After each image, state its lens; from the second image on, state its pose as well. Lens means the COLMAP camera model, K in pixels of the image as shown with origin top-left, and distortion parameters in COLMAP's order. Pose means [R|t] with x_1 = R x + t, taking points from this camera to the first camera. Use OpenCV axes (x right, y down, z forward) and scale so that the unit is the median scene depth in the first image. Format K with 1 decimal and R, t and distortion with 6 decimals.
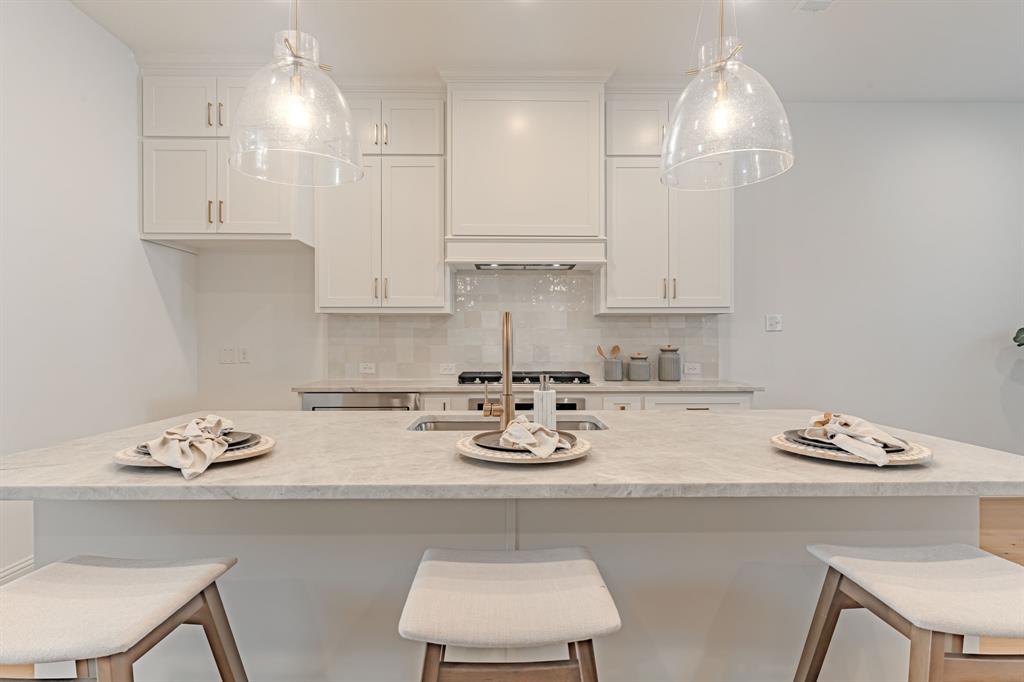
lens RADIAL K [[530.9, 0, 512.0], [0, 530.9, 341.0], [0, 0, 1]] dist [0.008337, -0.000477]
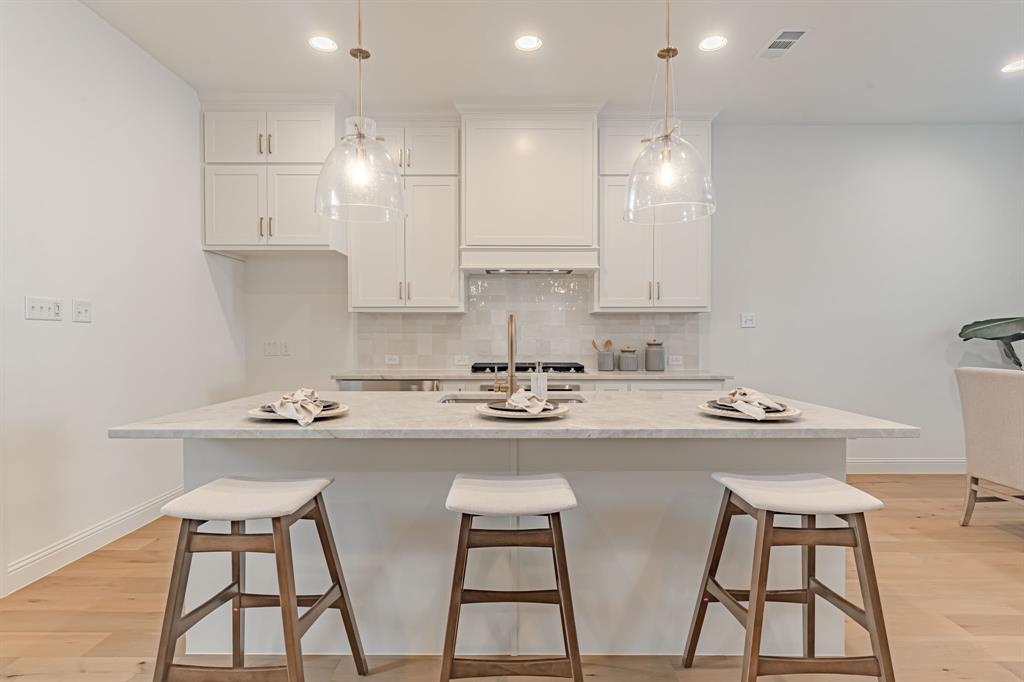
lens RADIAL K [[540.6, 0, 512.0], [0, 540.6, 341.0], [0, 0, 1]] dist [-0.001431, -0.000581]
pose [[0.999878, 0.000225, -0.015592, 0.006819], [-0.000074, 0.999953, 0.009722, -0.000978], [0.015594, -0.009719, 0.999831, -0.188957]]
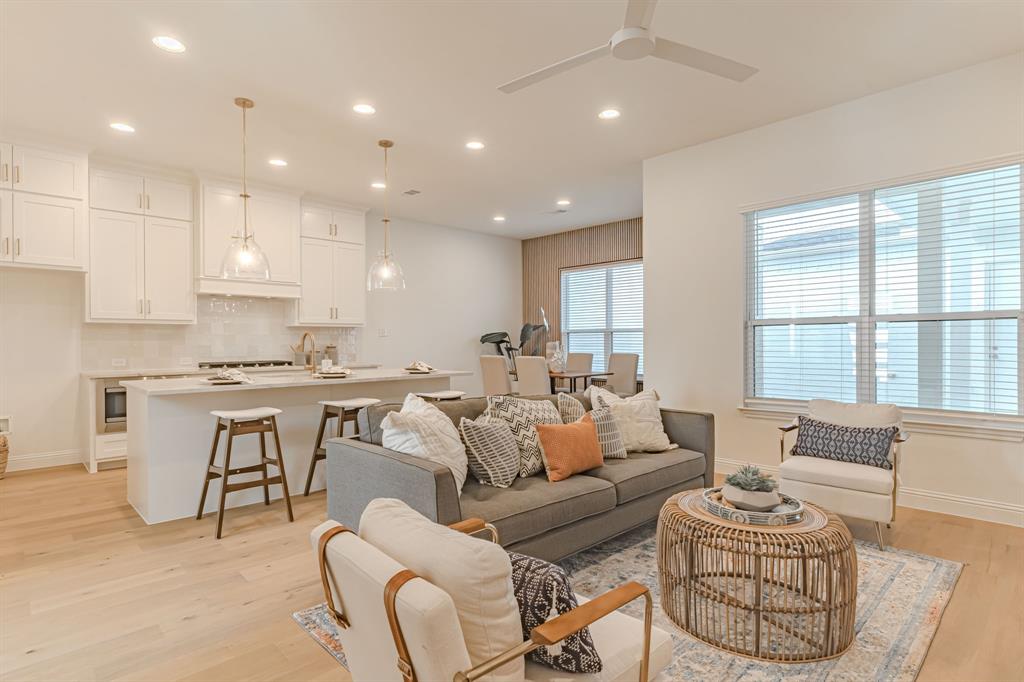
lens RADIAL K [[530.9, 0, 512.0], [0, 530.9, 341.0], [0, 0, 1]] dist [0.008337, -0.000477]
pose [[0.730103, -0.002307, 0.683333, -0.540553], [0.005378, 0.999983, -0.002370, 0.004788], [-0.683316, 0.005405, 0.730103, -0.810793]]
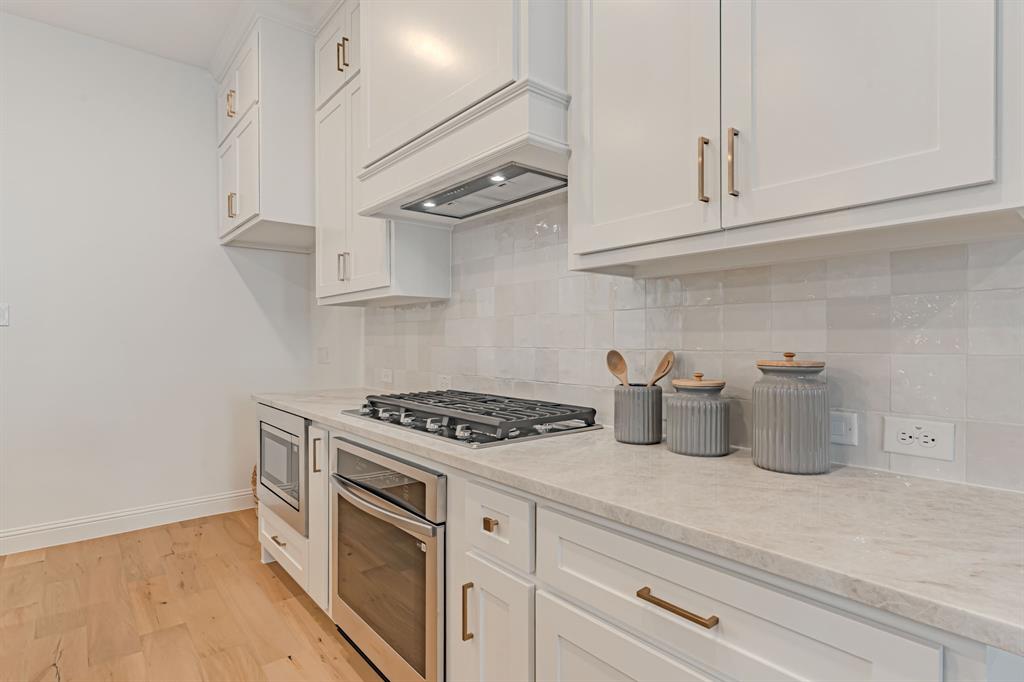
lens RADIAL K [[530.9, 0, 512.0], [0, 530.9, 341.0], [0, 0, 1]] dist [0.008337, -0.000477]
pose [[0.644876, 0.002275, -0.764284, 0.473568], [0.001504, 0.999990, 0.004246, -0.000825], [0.764286, -0.003887, 0.644866, 0.744813]]
